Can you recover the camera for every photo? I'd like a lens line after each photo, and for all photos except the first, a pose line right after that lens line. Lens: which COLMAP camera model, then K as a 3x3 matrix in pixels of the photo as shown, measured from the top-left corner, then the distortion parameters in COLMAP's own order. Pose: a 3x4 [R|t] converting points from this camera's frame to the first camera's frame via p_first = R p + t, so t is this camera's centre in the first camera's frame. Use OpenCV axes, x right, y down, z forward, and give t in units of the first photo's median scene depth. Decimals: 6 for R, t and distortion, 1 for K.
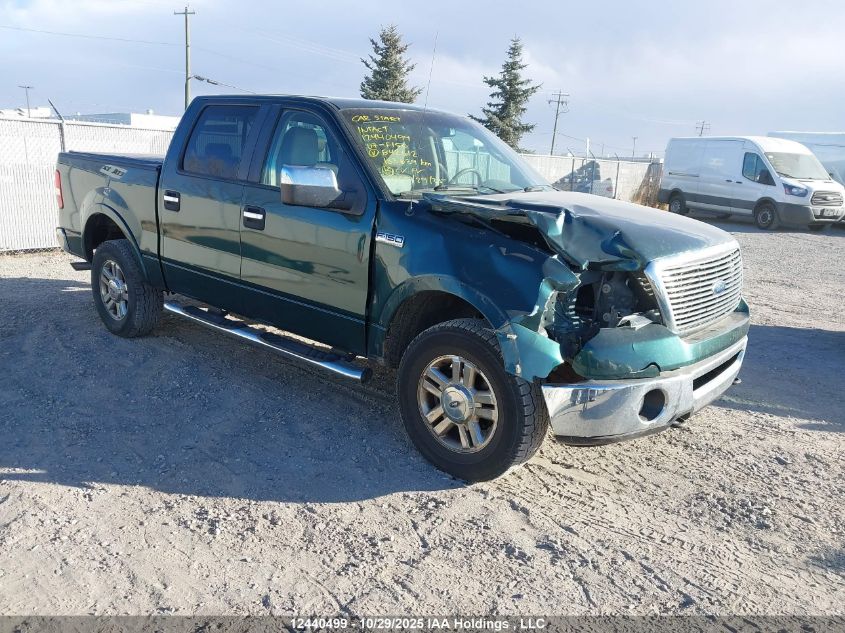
lens RADIAL K [[663.8, 0, 422.0], [0, 663.8, 317.4], [0, 0, 1]] dist [0.027221, -0.029327]
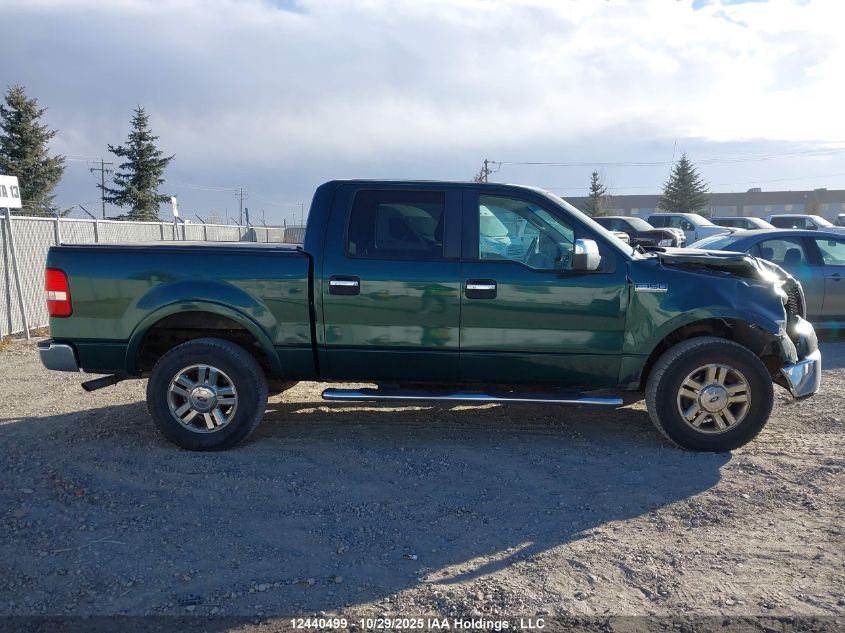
lens RADIAL K [[663.8, 0, 420.8], [0, 663.8, 316.0], [0, 0, 1]] dist [0.027221, -0.029327]
pose [[0.777443, -0.125782, 0.616248, -0.212294], [0.185127, 0.982158, -0.033084, -0.018185], [-0.601091, 0.139805, 0.786857, 0.039668]]
